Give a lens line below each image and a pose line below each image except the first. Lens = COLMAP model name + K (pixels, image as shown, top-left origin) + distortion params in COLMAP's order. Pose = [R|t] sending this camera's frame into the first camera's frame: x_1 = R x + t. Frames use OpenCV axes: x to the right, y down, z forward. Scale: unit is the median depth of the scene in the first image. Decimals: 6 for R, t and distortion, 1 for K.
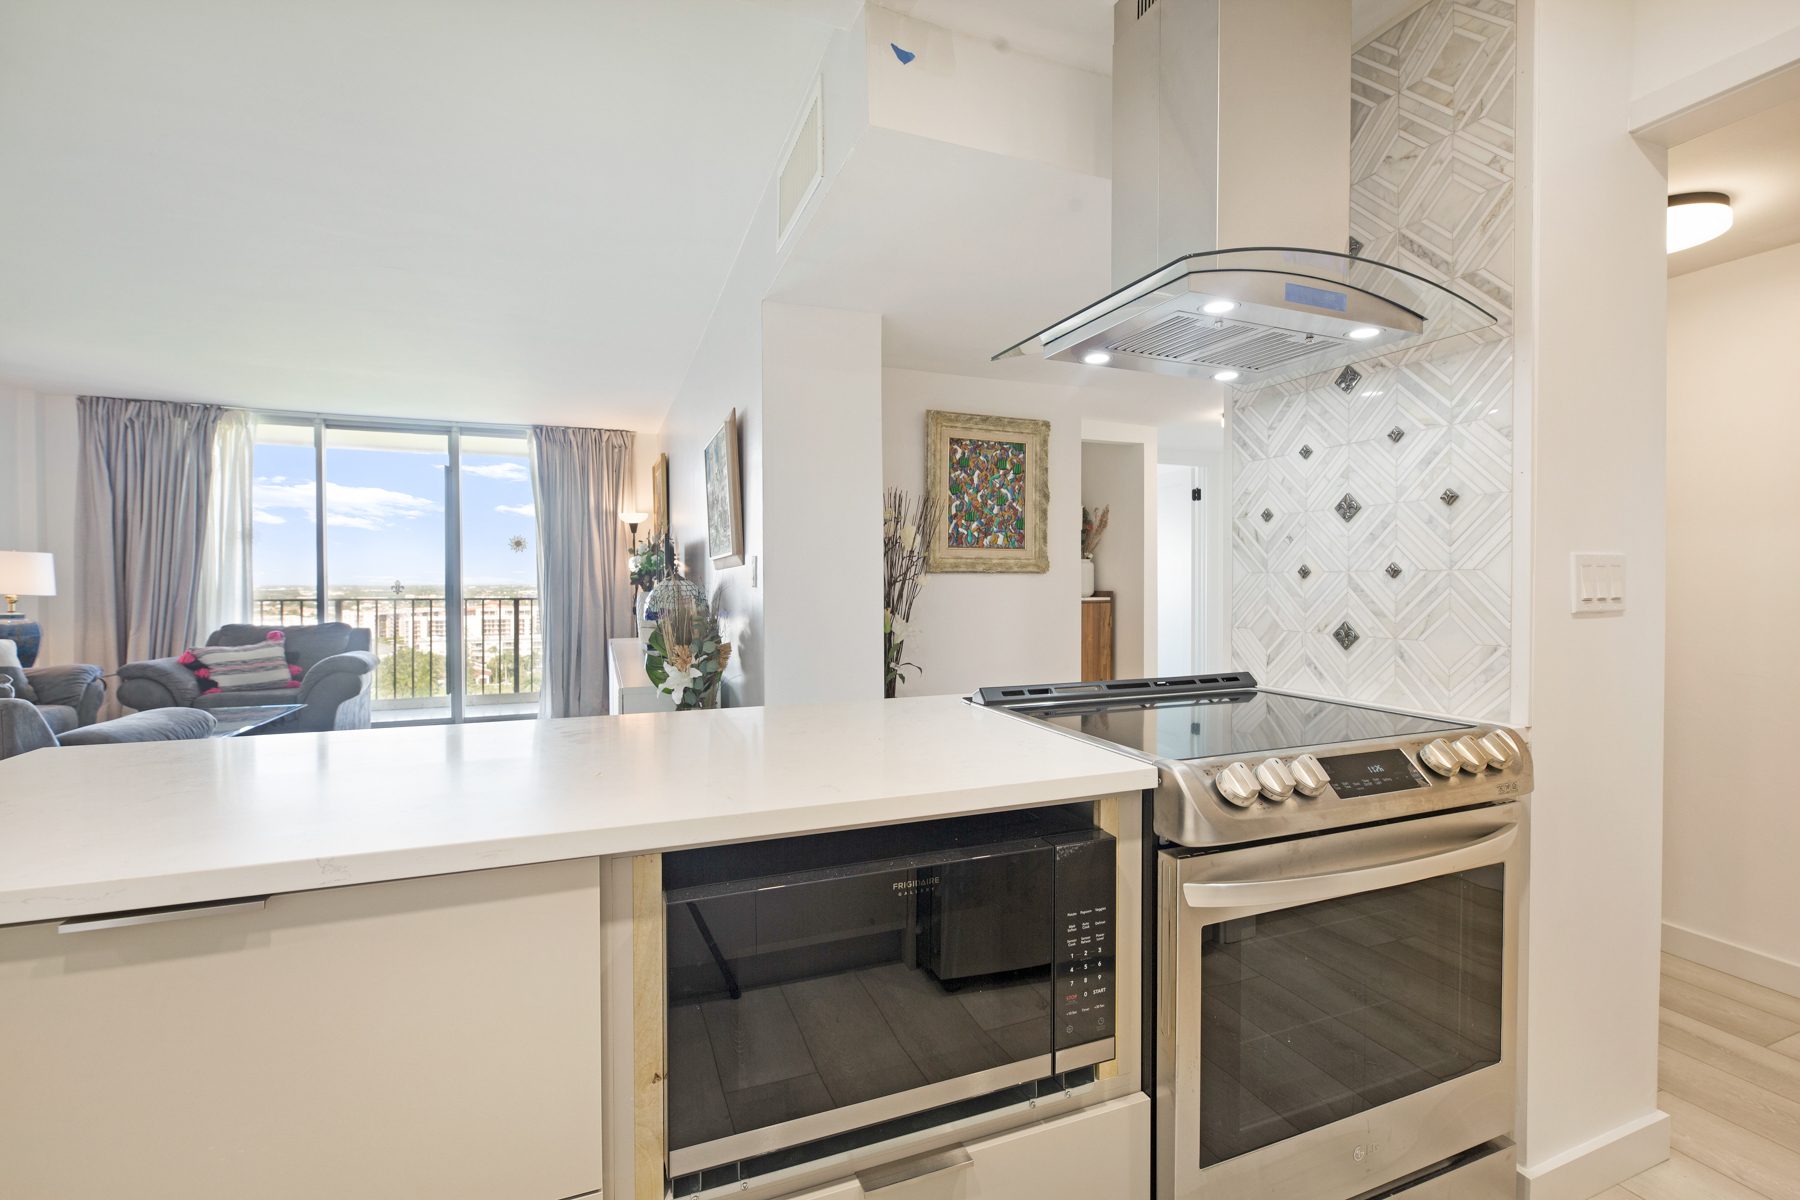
lens RADIAL K [[786.3, 0, 907.5], [0, 786.3, 590.6], [0, 0, 1]] dist [-0.001020, -0.000842]
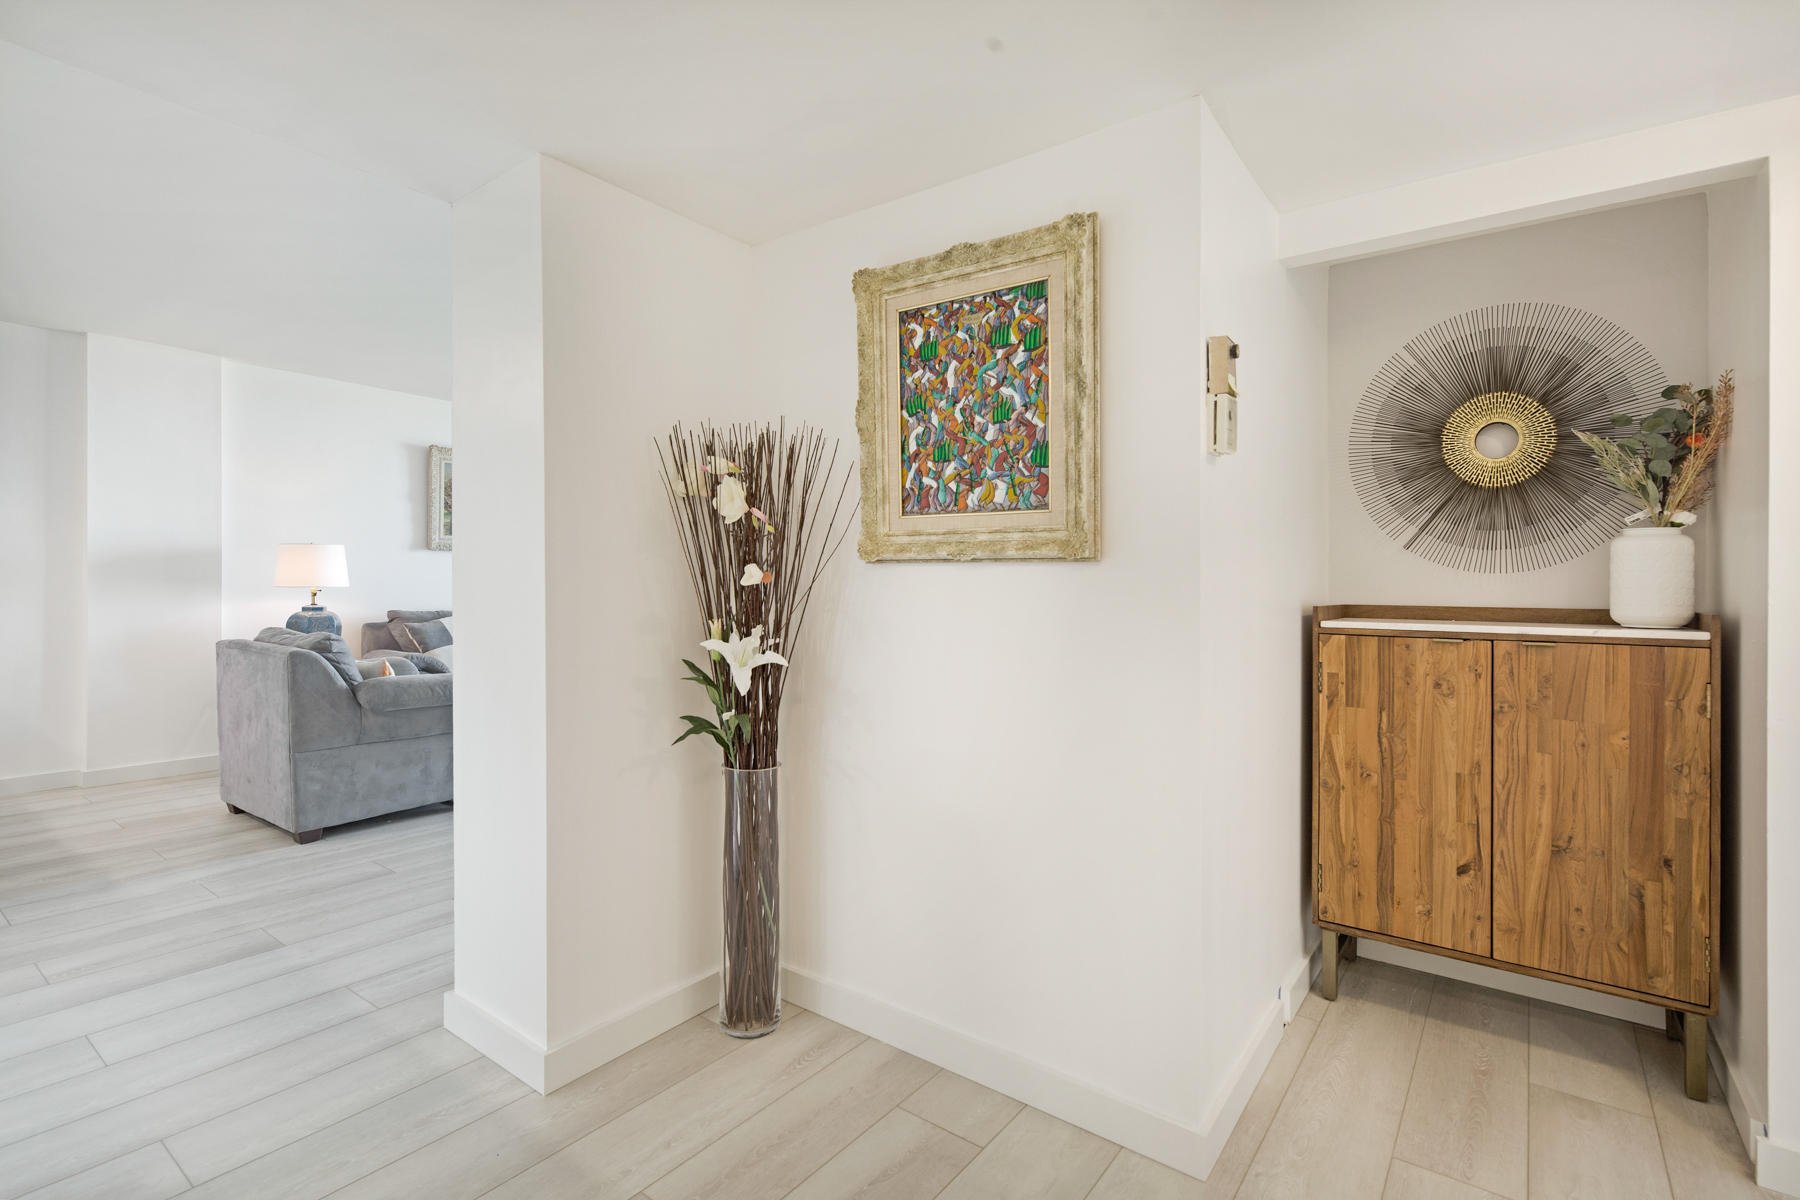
lens RADIAL K [[848.1, 0, 900.0], [0, 848.1, 600.0], [0, 0, 1]] dist [-0.001307, -0.000721]
pose [[0.524982, 0.021253, -0.850848, 0.536824], [-0.022183, 0.999690, 0.011284, -0.002947], [0.850824, 0.012951, 0.525290, 0.674991]]
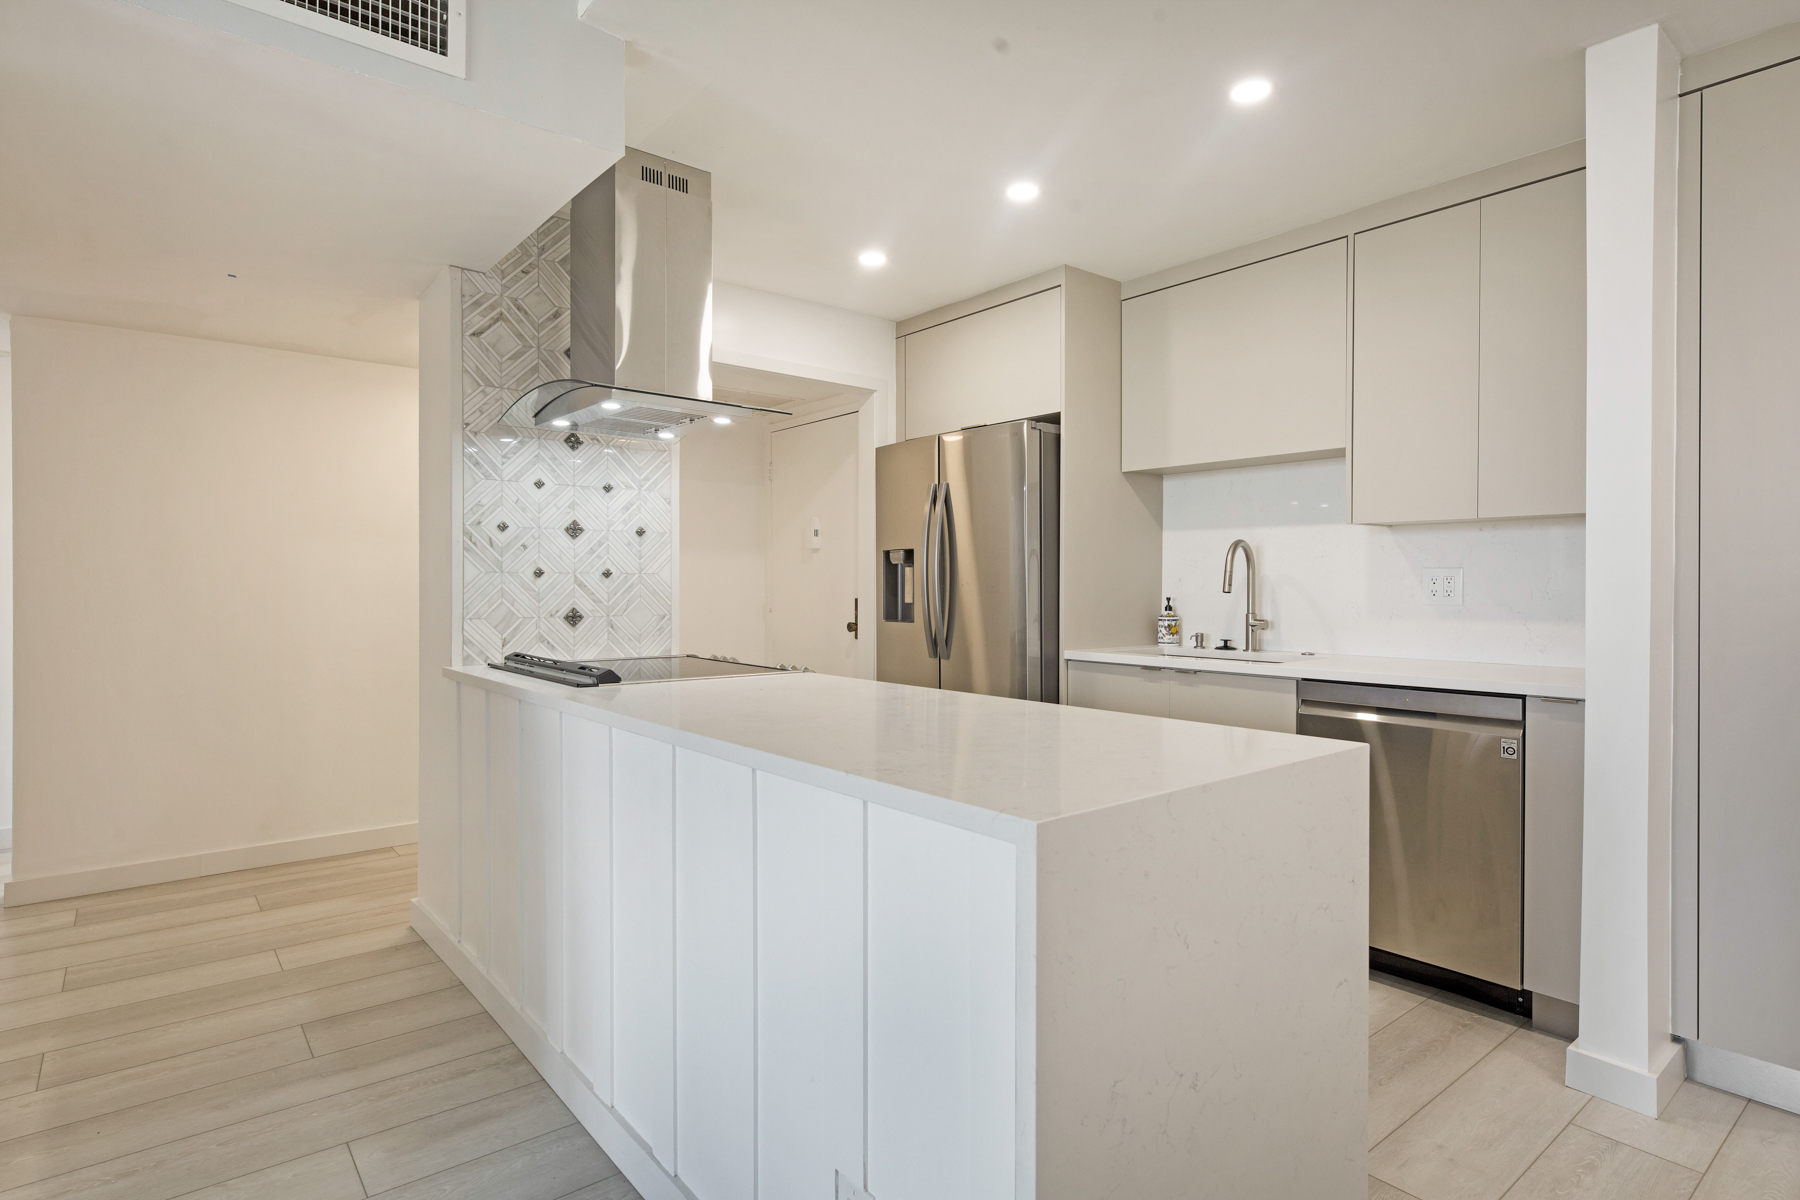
lens RADIAL K [[938.1, 0, 906.7], [0, 938.1, 589.5], [0, 0, 1]] dist [0.003707, 0.000709]
pose [[-0.305578, -0.003747, 0.952160, -0.618517], [0.009984, 0.999925, 0.007139, -0.000175], [-0.952115, 0.011688, -0.305518, 0.455747]]
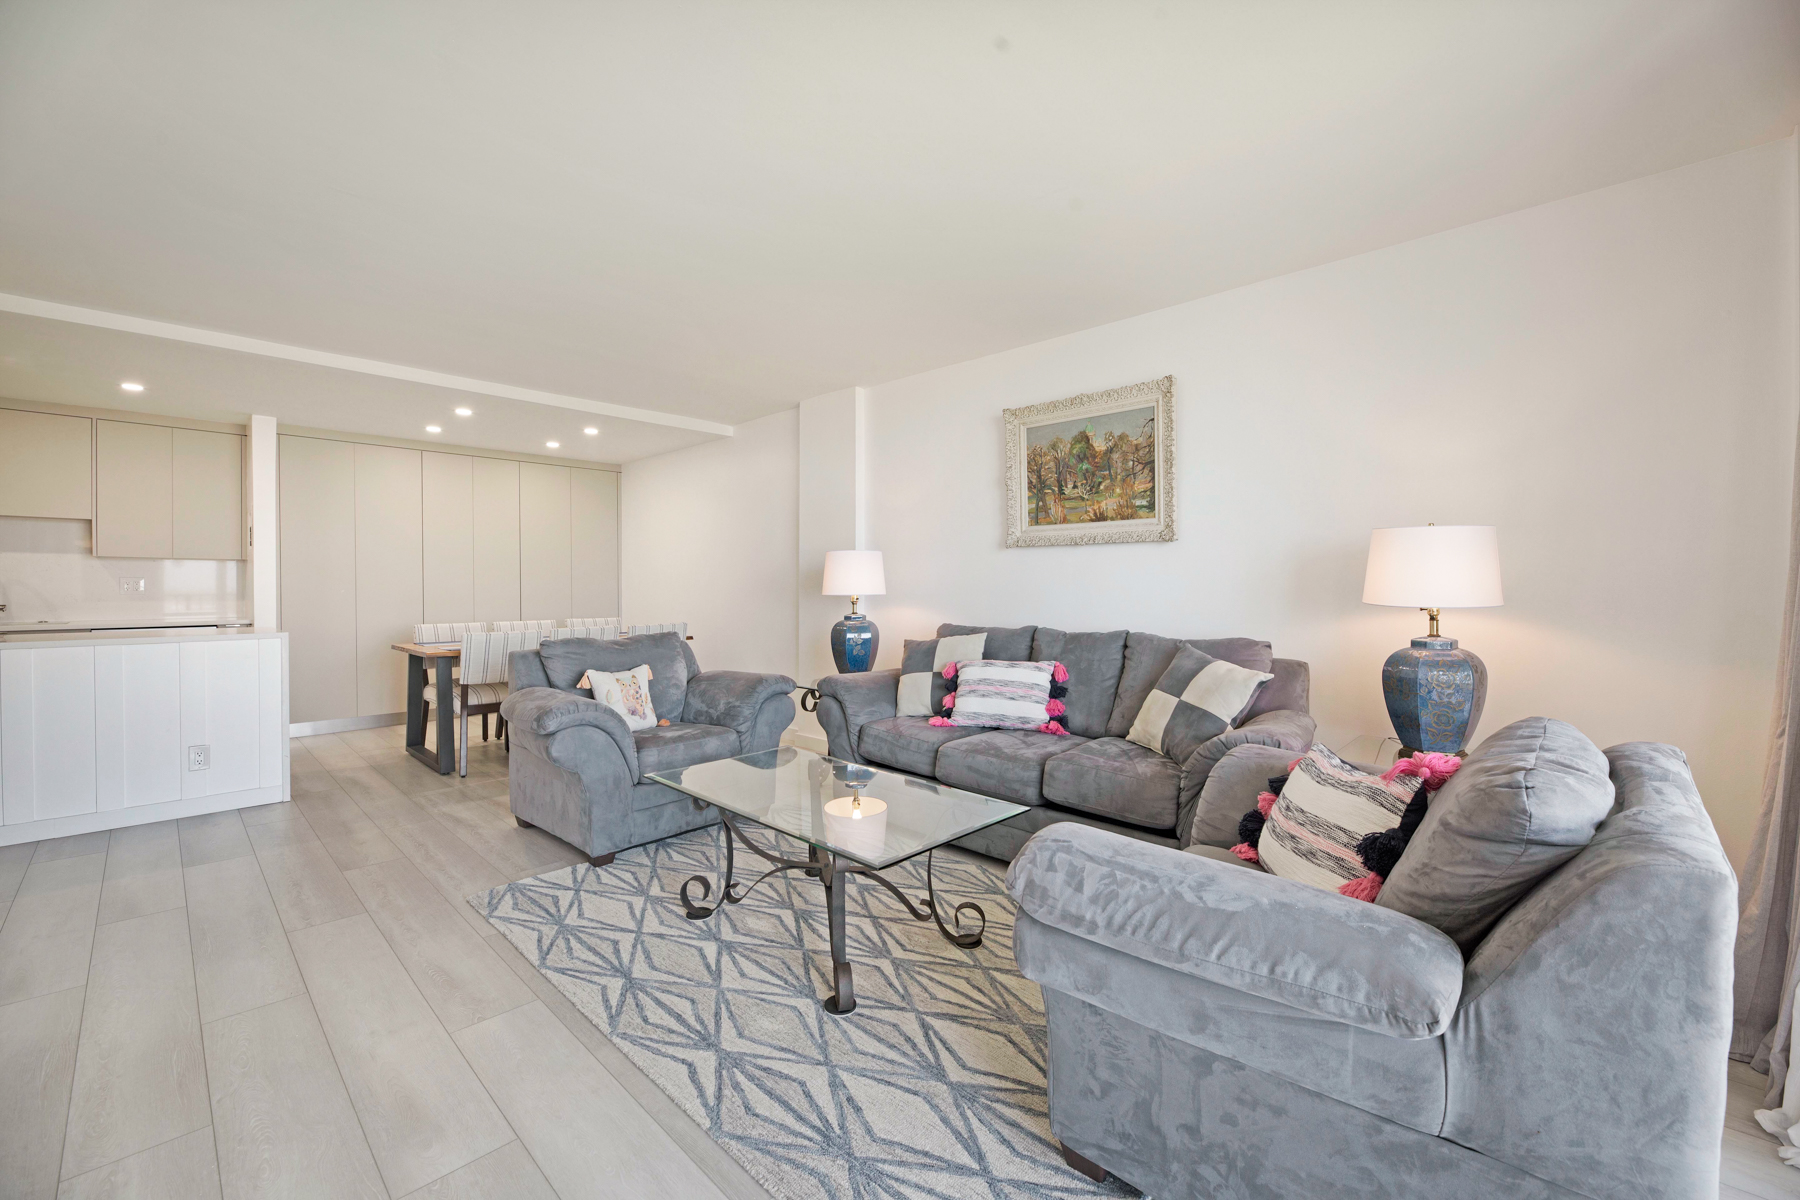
lens RADIAL K [[721.6, 0, 906.9], [0, 721.6, 591.7], [0, 0, 1]] dist [0.002854, -0.004234]
pose [[-0.908378, 0.002367, -0.418144, -0.759803], [-0.006124, 0.999801, 0.018964, -0.014844], [0.418106, 0.019787, -0.908183, 1.675373]]
